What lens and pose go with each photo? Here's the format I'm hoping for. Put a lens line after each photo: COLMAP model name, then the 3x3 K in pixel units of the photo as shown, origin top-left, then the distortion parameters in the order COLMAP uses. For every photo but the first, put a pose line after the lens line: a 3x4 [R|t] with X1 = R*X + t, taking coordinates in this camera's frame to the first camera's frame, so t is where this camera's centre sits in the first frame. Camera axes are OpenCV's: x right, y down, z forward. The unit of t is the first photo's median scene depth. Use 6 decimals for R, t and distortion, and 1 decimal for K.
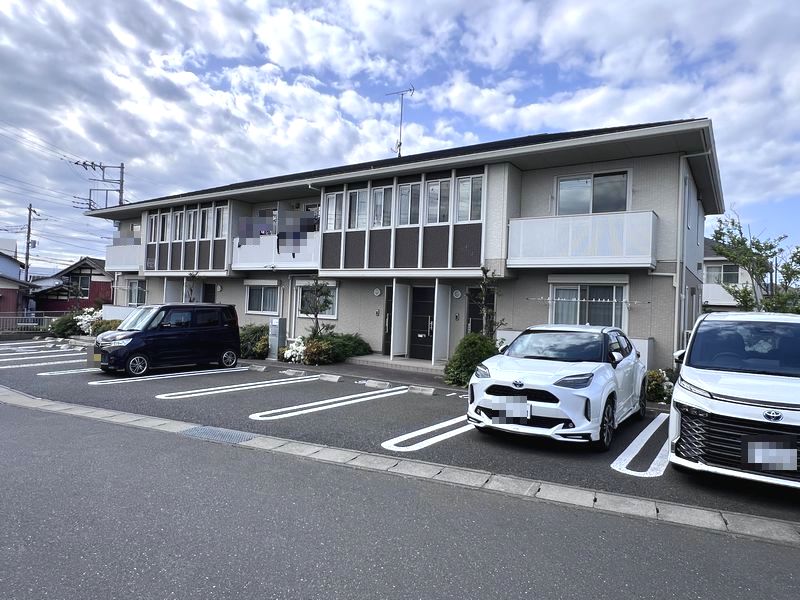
lens RADIAL K [[503.7, 0, 400.0], [0, 503.7, 300.0], [0, 0, 1]] dist [-0.006248, -0.000933]
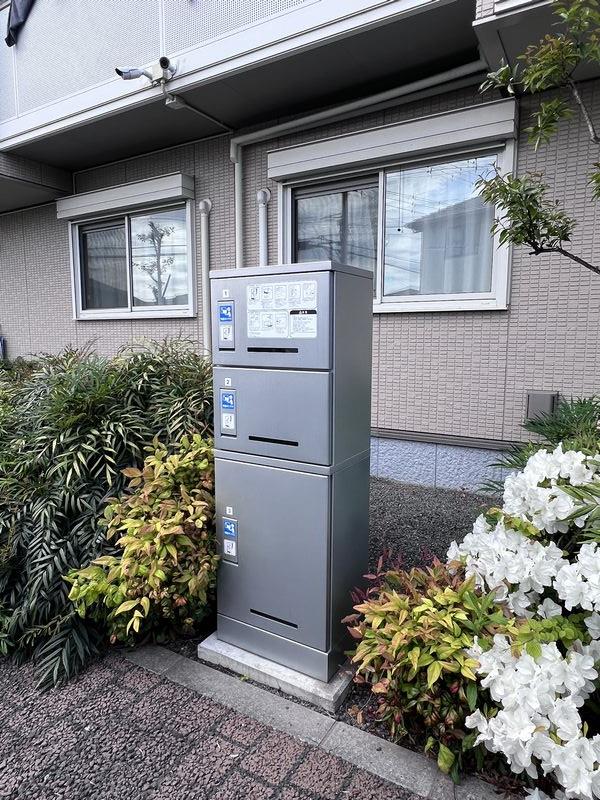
lens RADIAL K [[503.7, 0, 300.0], [0, 503.7, 400.0], [0, 0, 1]] dist [-0.006248, -0.000933]
pose [[0.997465, -0.050028, 0.050612, -0.207309], [0.042276, 0.988663, 0.144074, 0.039135], [-0.057246, -0.141569, 0.988272, 0.748391]]
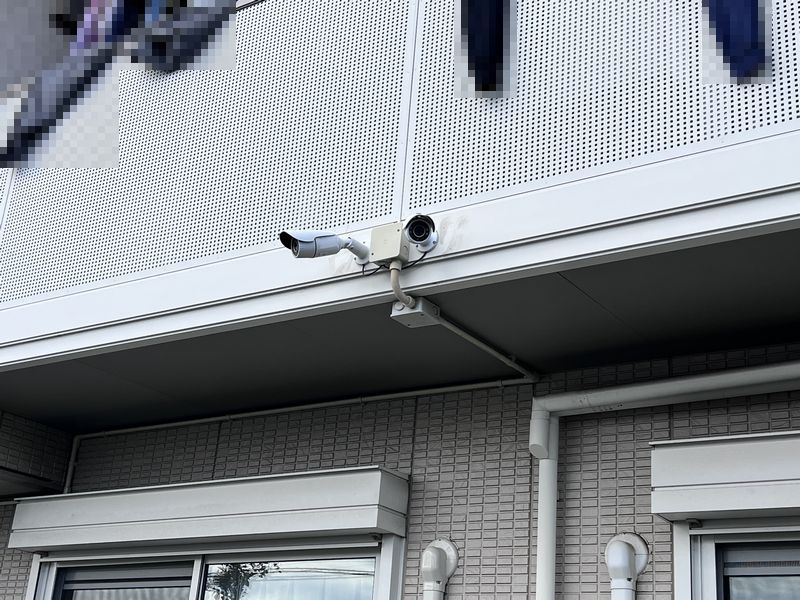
lens RADIAL K [[1169.5, 0, 400.0], [0, 1169.5, 300.0], [0, 0, 1]] dist [0.041533, 0.042142]
pose [[0.999585, 0.027751, -0.007718, -0.244488], [-0.028700, 0.936784, -0.348728, 0.005690], [-0.002448, 0.348805, 0.937192, 0.804920]]
